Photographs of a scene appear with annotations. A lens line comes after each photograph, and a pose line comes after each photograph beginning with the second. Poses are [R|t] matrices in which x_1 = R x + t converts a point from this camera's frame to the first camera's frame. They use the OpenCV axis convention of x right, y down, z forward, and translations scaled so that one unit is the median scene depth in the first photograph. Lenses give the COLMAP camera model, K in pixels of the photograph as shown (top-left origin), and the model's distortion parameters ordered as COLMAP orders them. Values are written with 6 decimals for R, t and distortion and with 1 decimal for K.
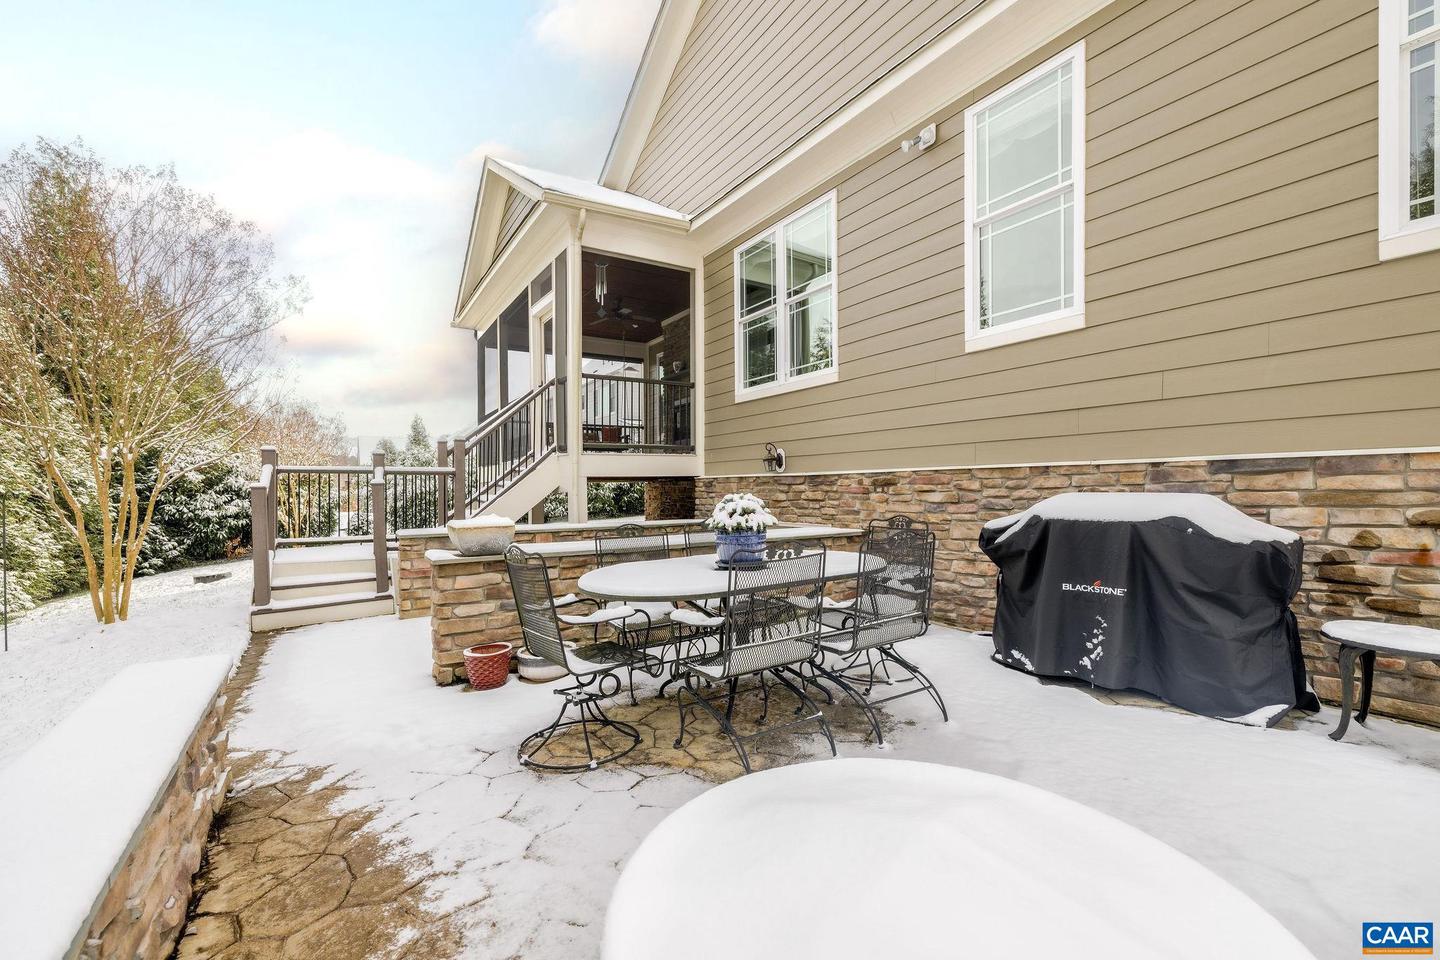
lens RADIAL K [[620.4, 0, 714.4], [0, 620.4, 498.7], [0, 0, 1]] dist [0.002585, 0.000106]
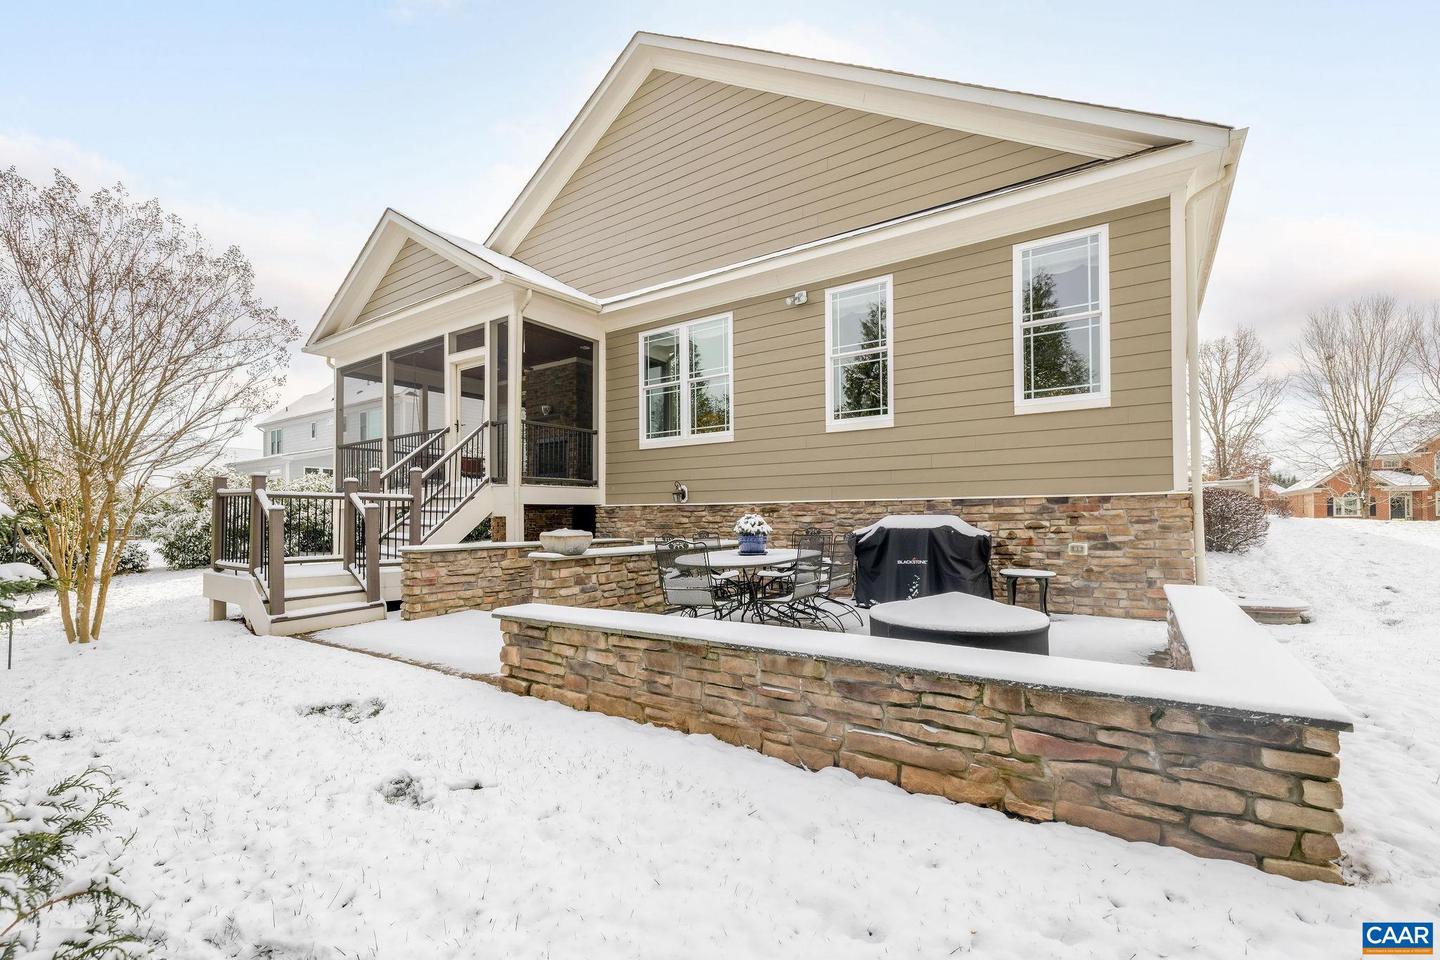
lens RADIAL K [[620.4, 0, 716.9], [0, 620.4, 514.3], [0, 0, 1]] dist [0.002585, 0.000106]
pose [[0.919598, 0.005878, 0.392817, -0.416807], [0.004347, 0.999675, -0.025135, 0.020566], [-0.392837, 0.024822, 0.919273, -0.332139]]
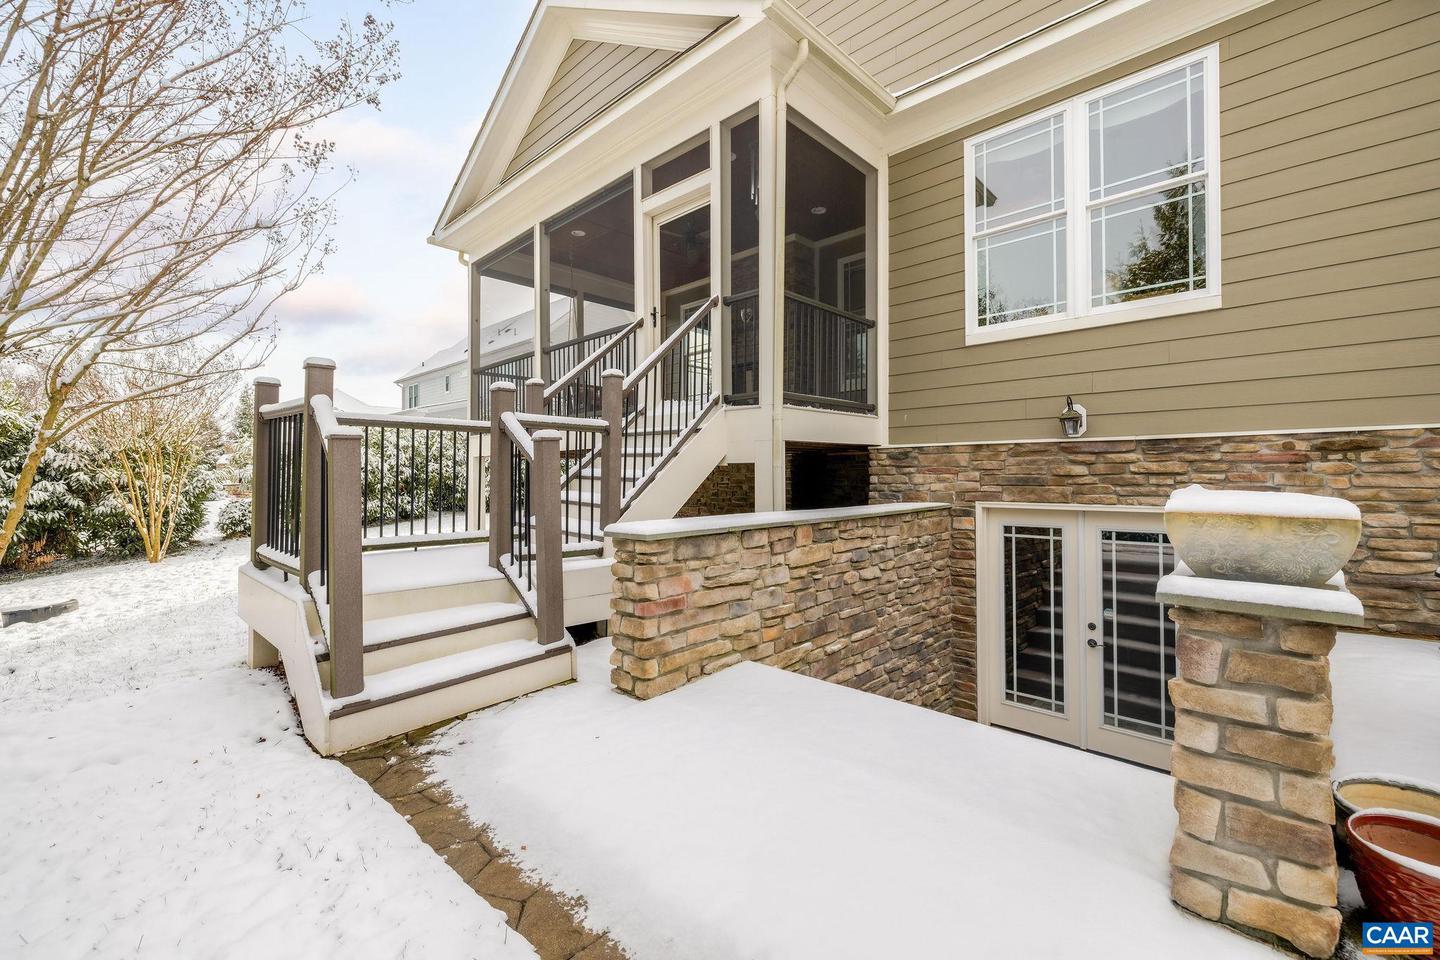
lens RADIAL K [[620.4, 0, 722.6], [0, 620.4, 470.9], [0, 0, 1]] dist [0.002585, 0.000106]
pose [[0.970565, 0.004110, 0.240803, -0.539770], [0.001573, 0.999725, -0.023404, 0.015921], [-0.240833, 0.023094, 0.970292, 0.449654]]
